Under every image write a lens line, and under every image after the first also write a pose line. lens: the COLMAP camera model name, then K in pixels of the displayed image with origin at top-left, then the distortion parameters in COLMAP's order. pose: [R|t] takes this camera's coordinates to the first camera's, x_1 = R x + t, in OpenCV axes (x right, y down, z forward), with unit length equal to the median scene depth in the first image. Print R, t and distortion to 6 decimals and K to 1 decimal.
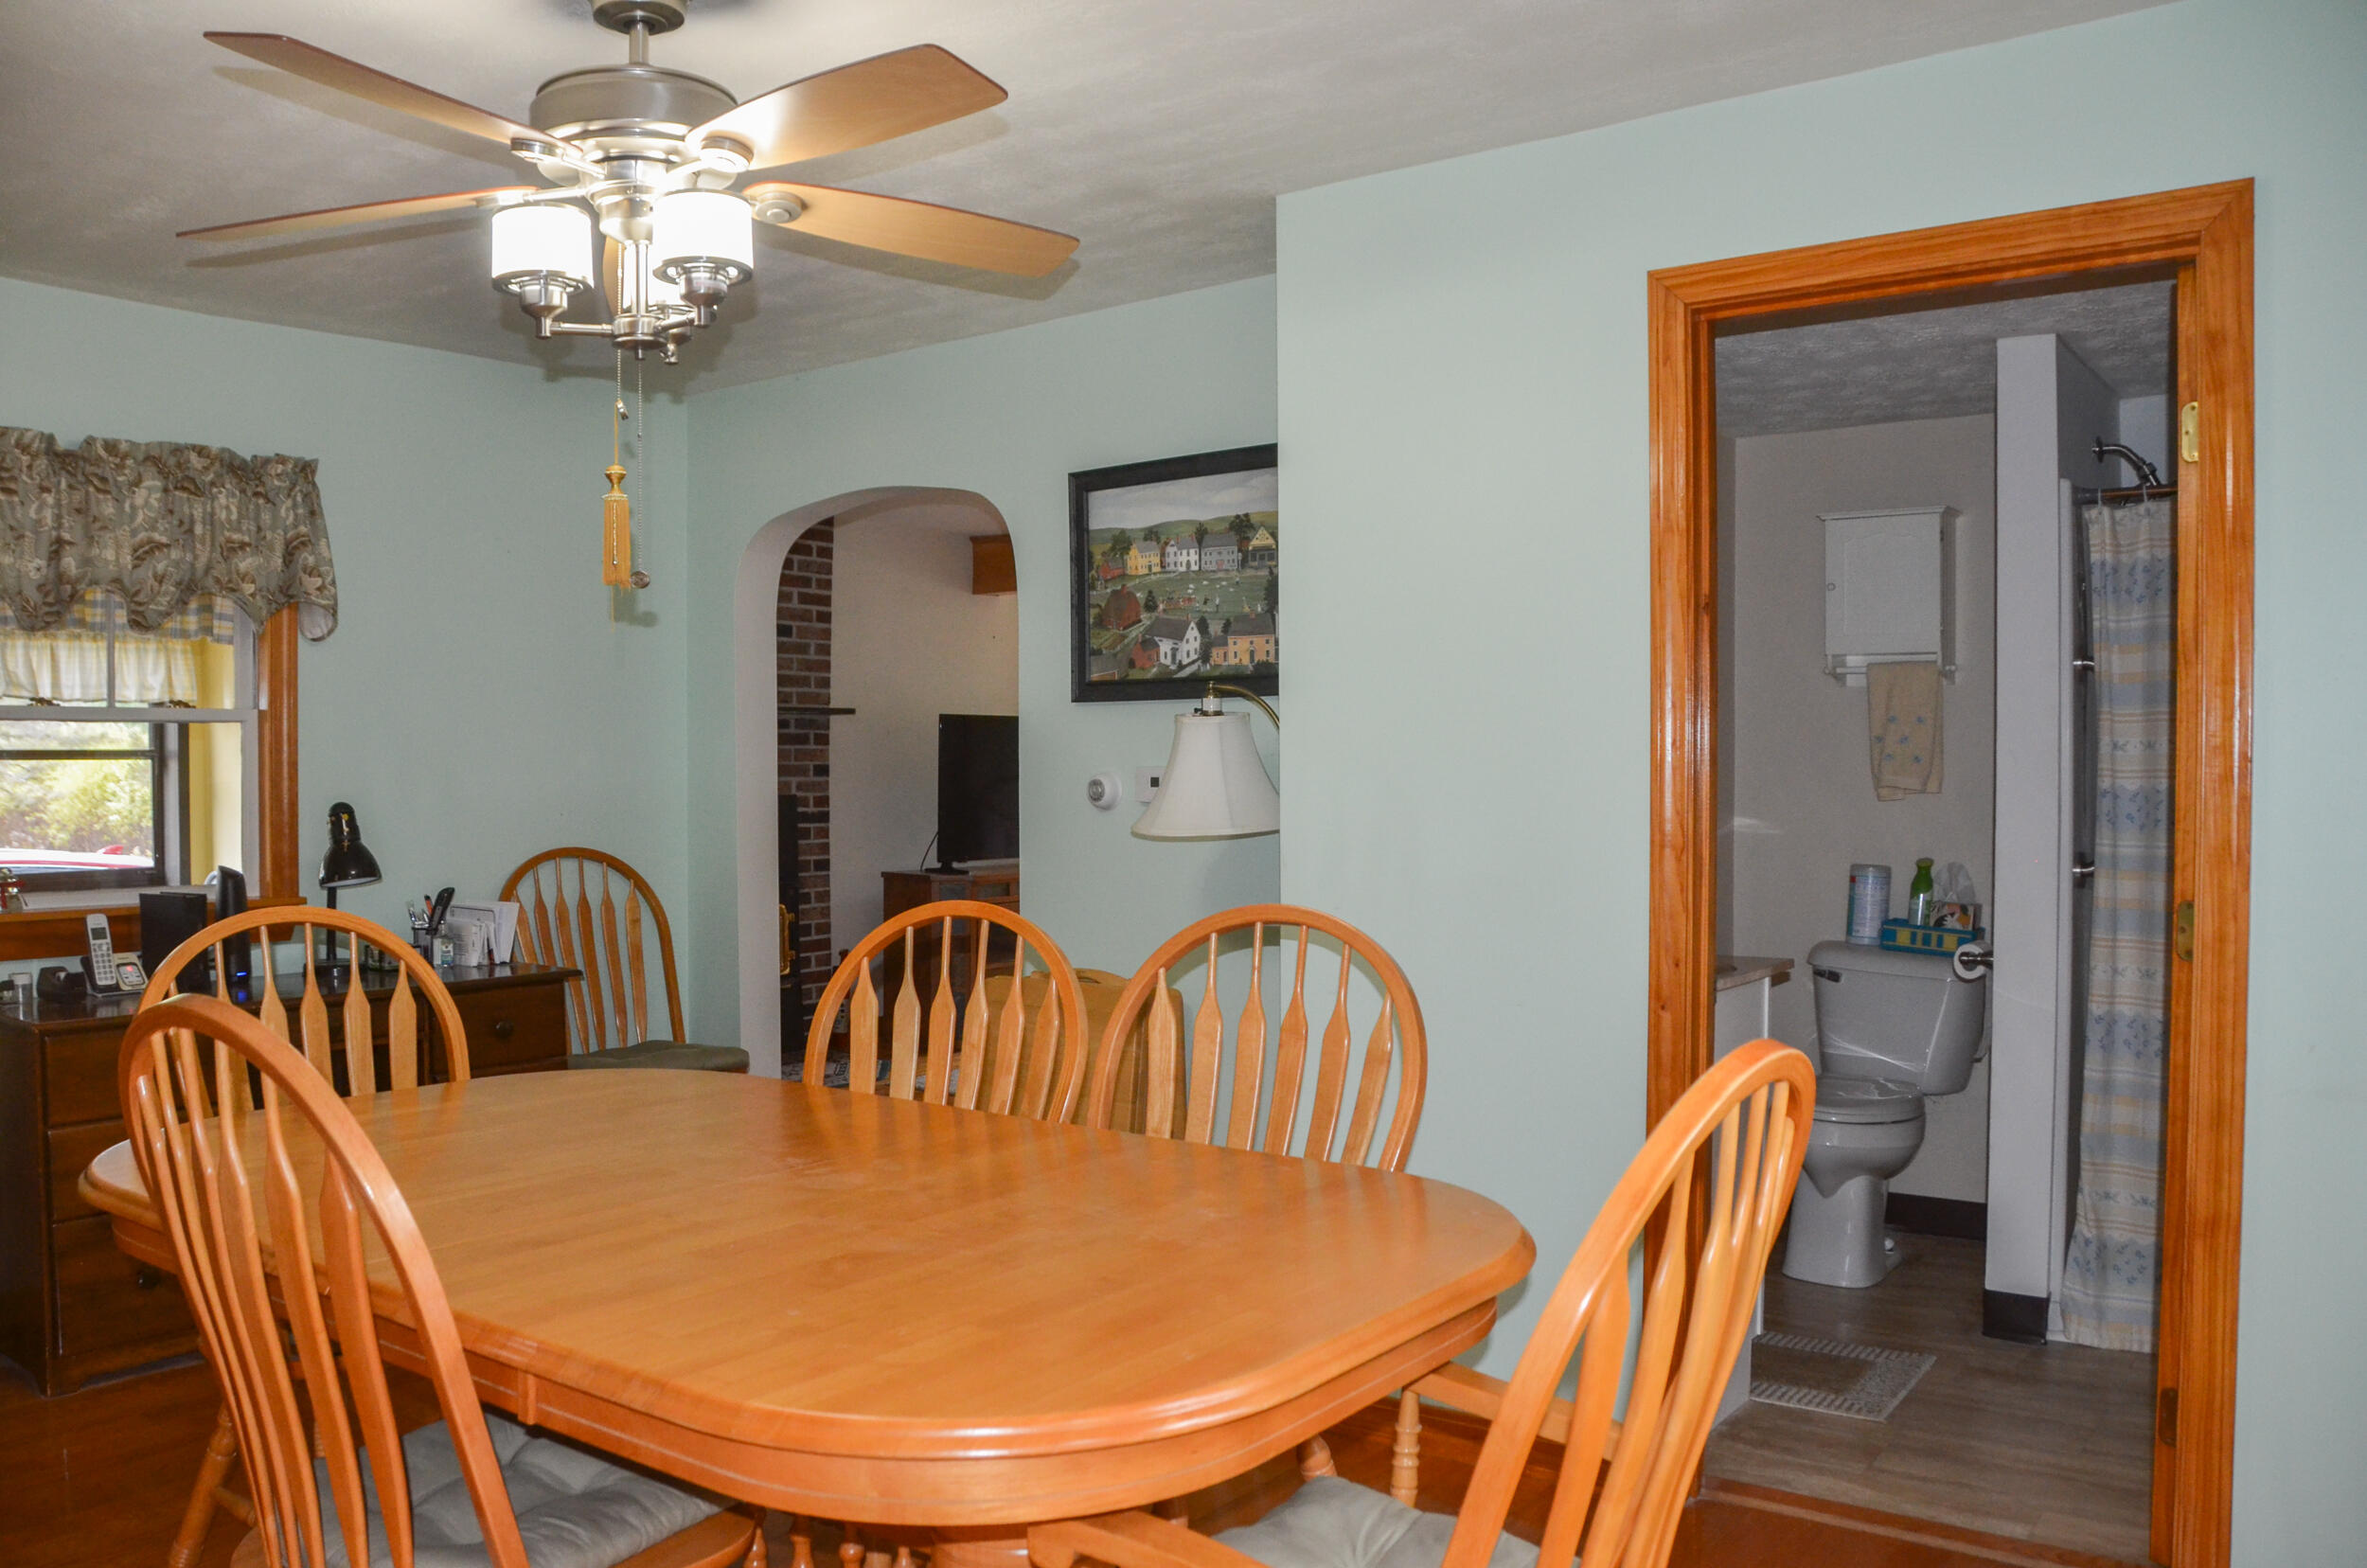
lens RADIAL K [[1851.4, 0, 1170.8], [0, 1851.4, 819.8], [0, 0, 1]] dist [-0.161357, 0.119793]
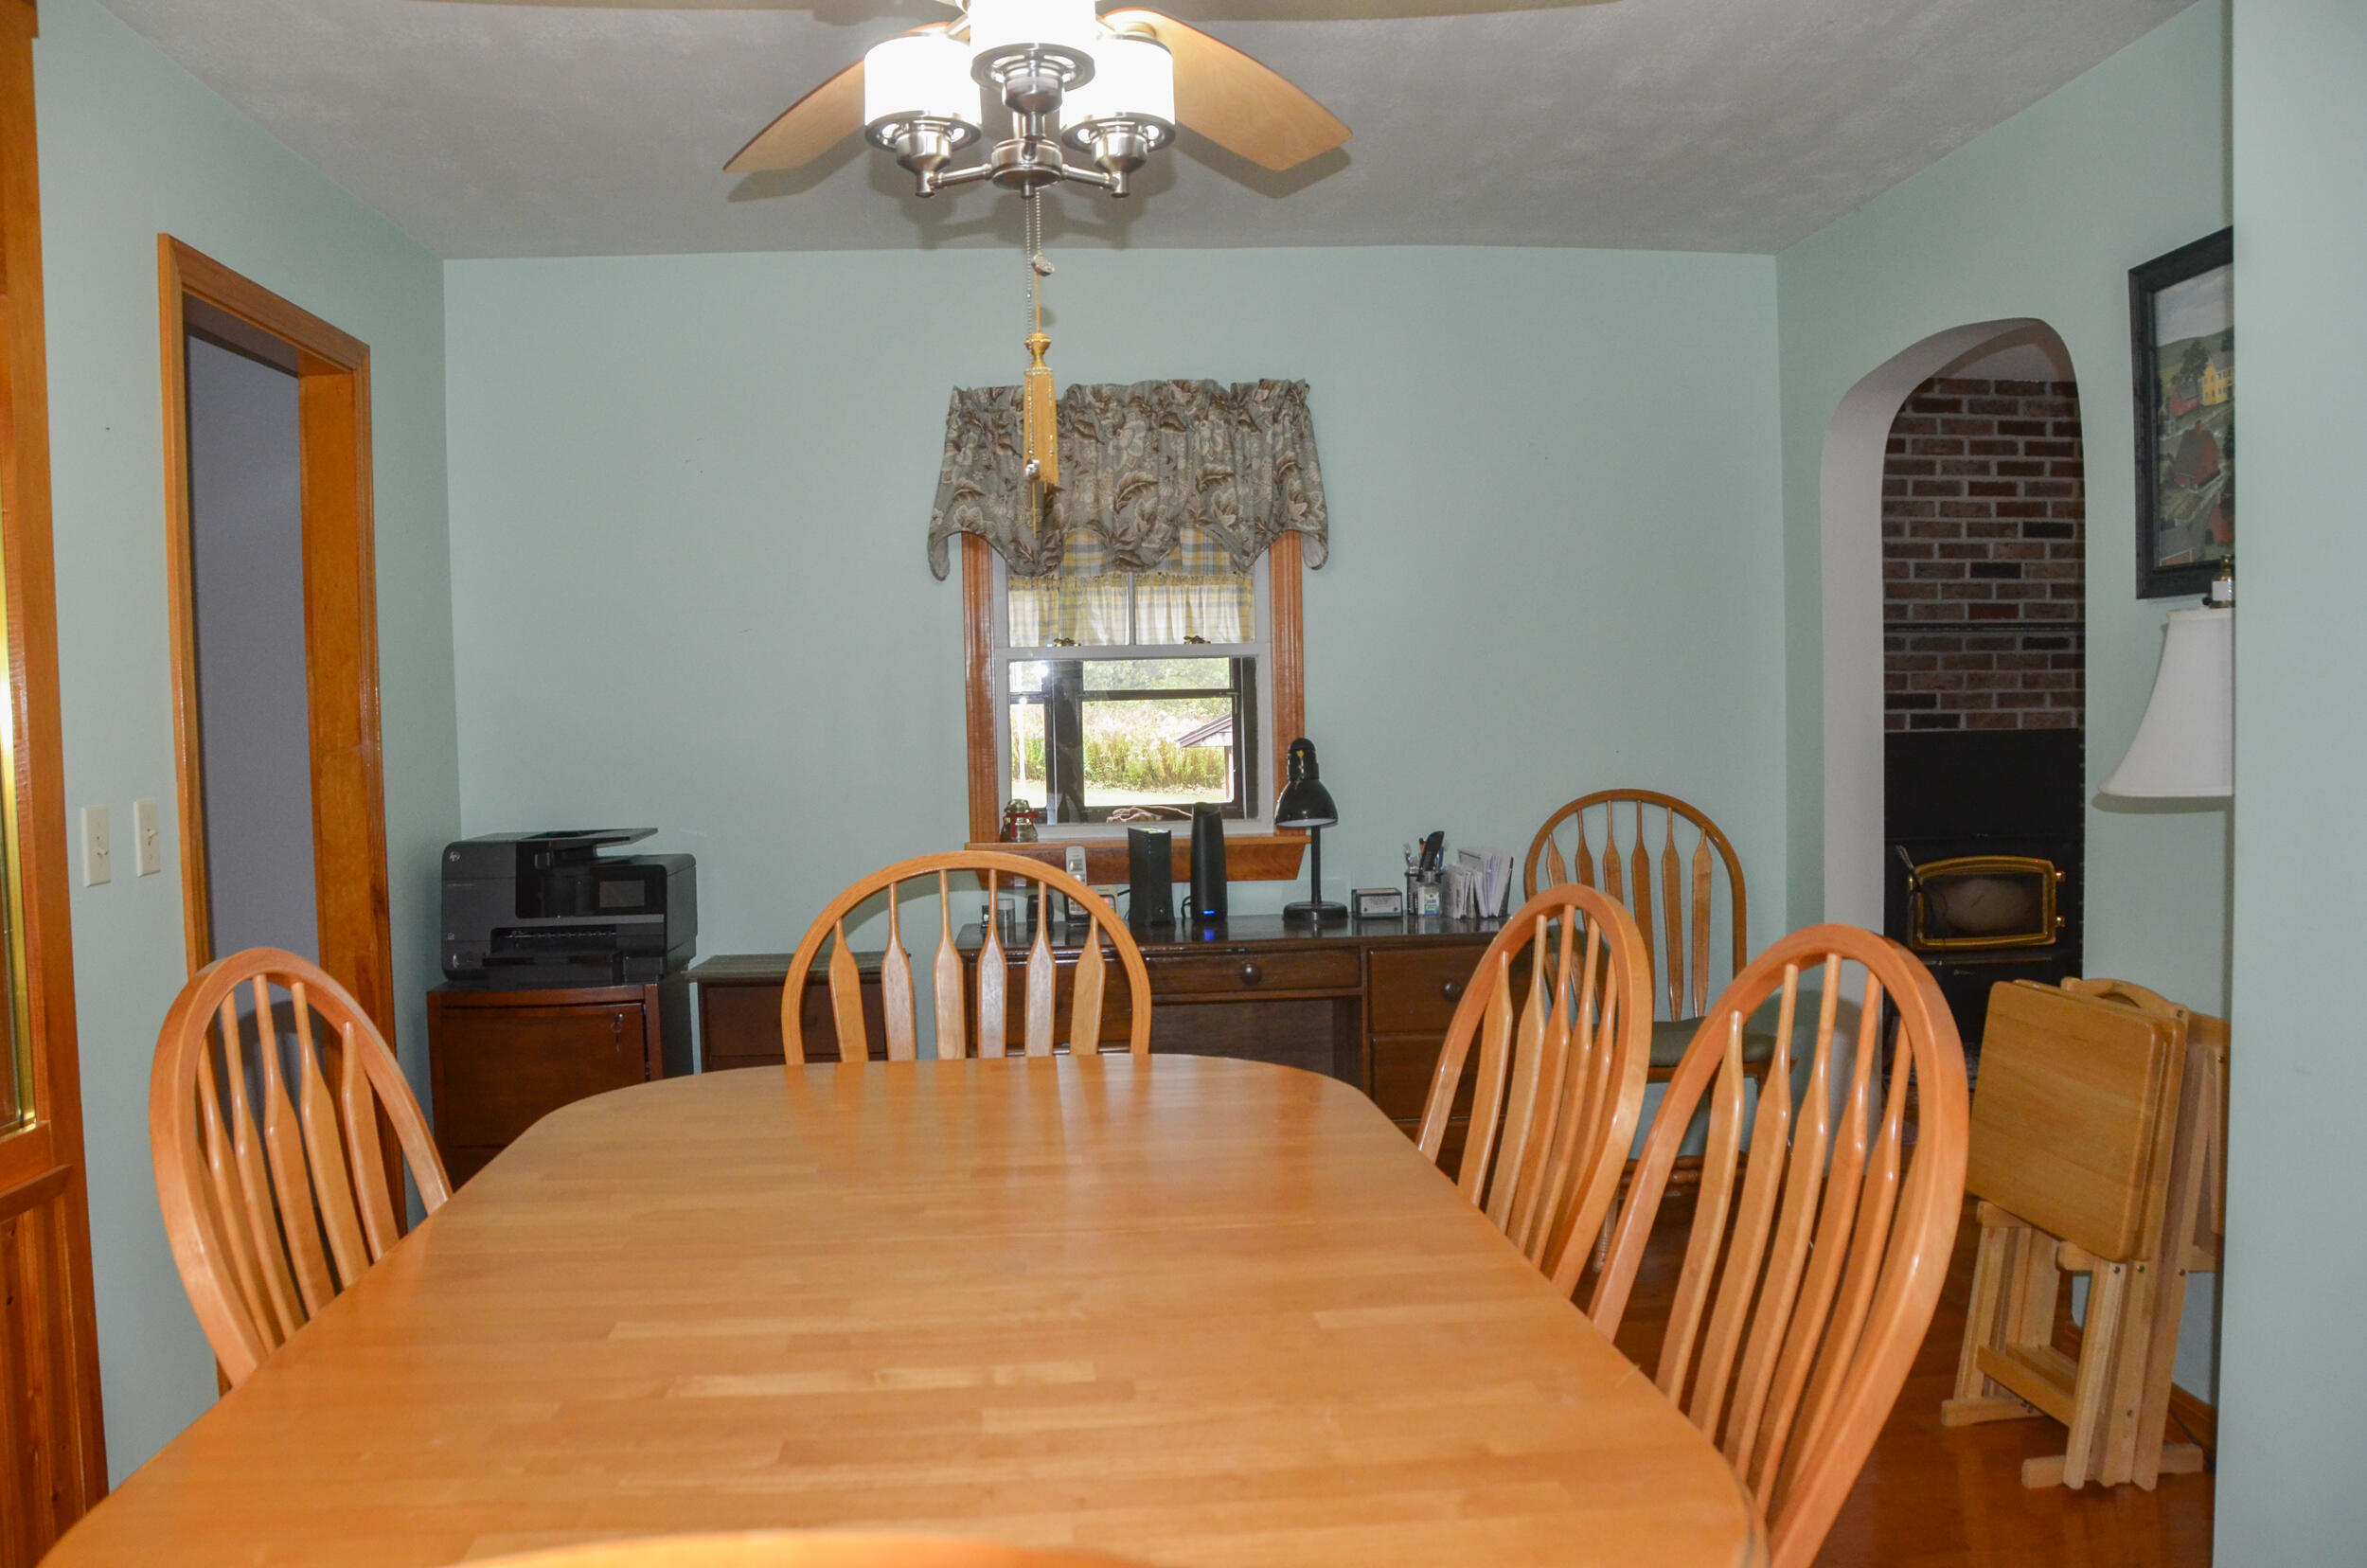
lens RADIAL K [[1851.4, 0, 1170.8], [0, 1851.4, 819.8], [0, 0, 1]] dist [-0.161357, 0.119793]
pose [[0.678127, 0.031829, -0.734255, 0.210518], [-0.003836, 0.999201, 0.039771, -0.005440], [0.734935, -0.024153, 0.677708, 0.290471]]
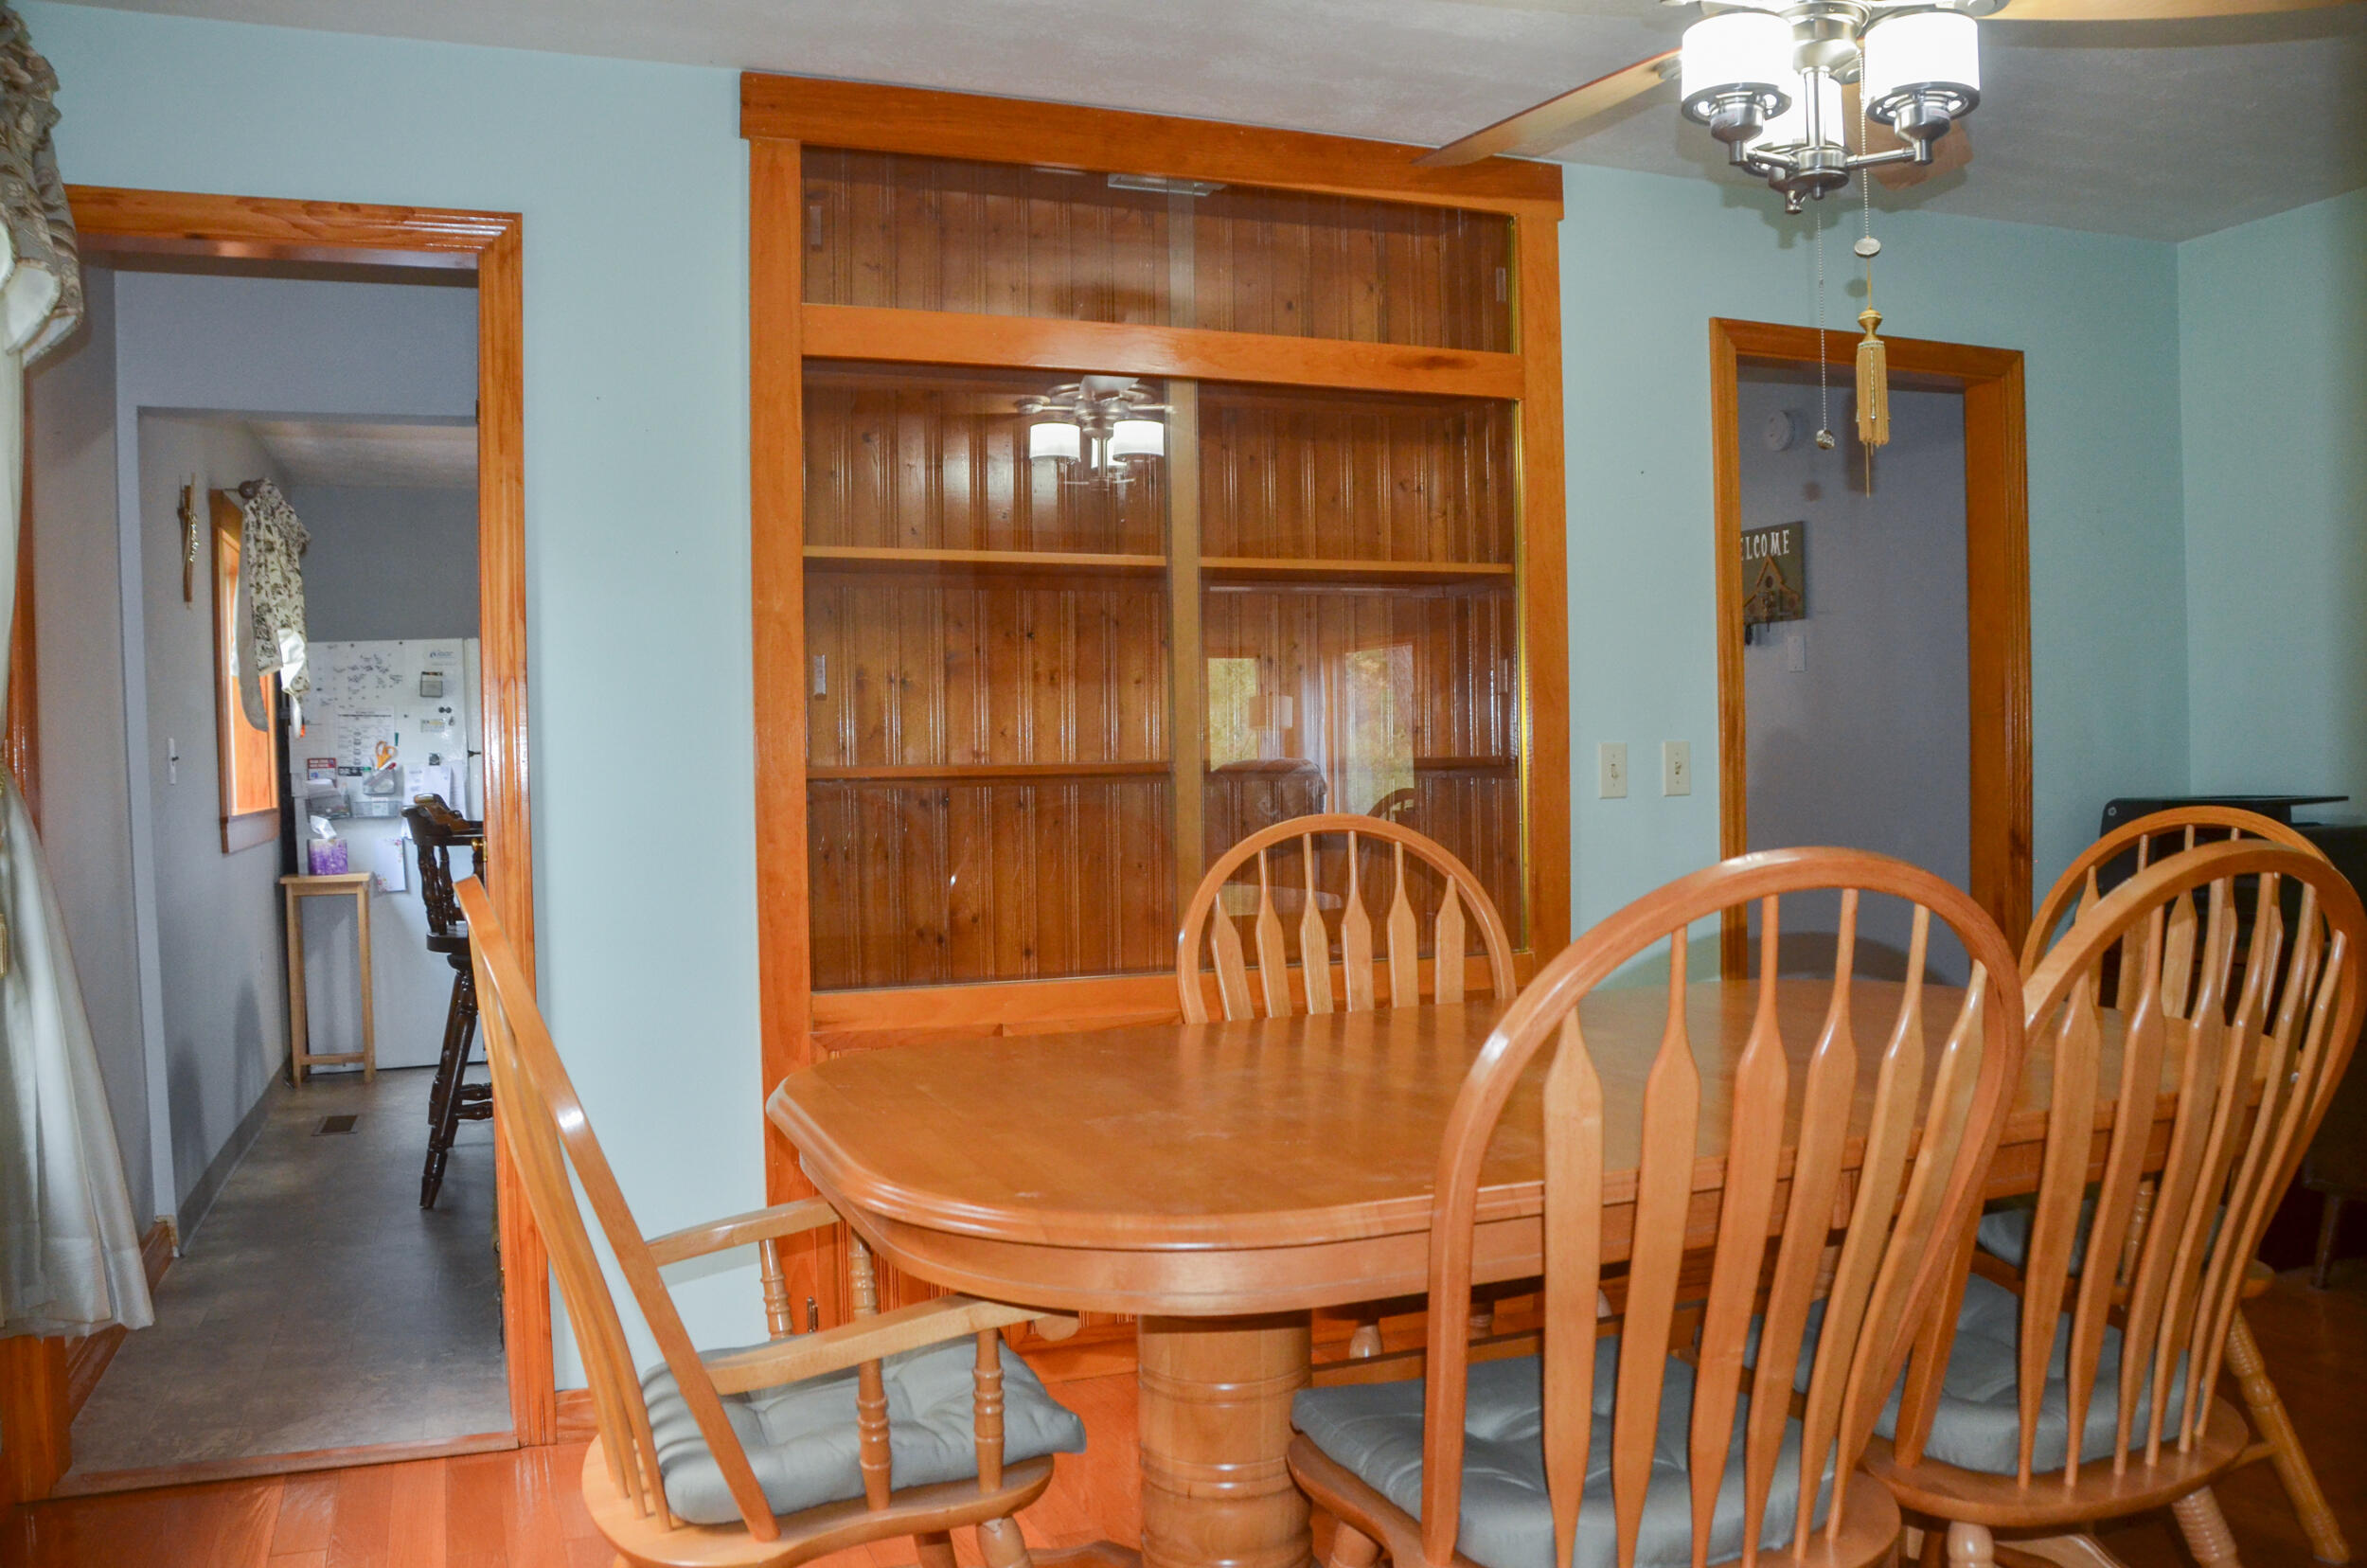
lens RADIAL K [[1851.4, 0, 1170.8], [0, 1851.4, 819.8], [0, 0, 1]] dist [-0.161357, 0.119793]
pose [[-0.512275, 0.043135, -0.857737, 0.391338], [-0.005247, 0.998562, 0.053350, 0.006773], [0.858805, 0.031830, -0.511312, 0.709809]]
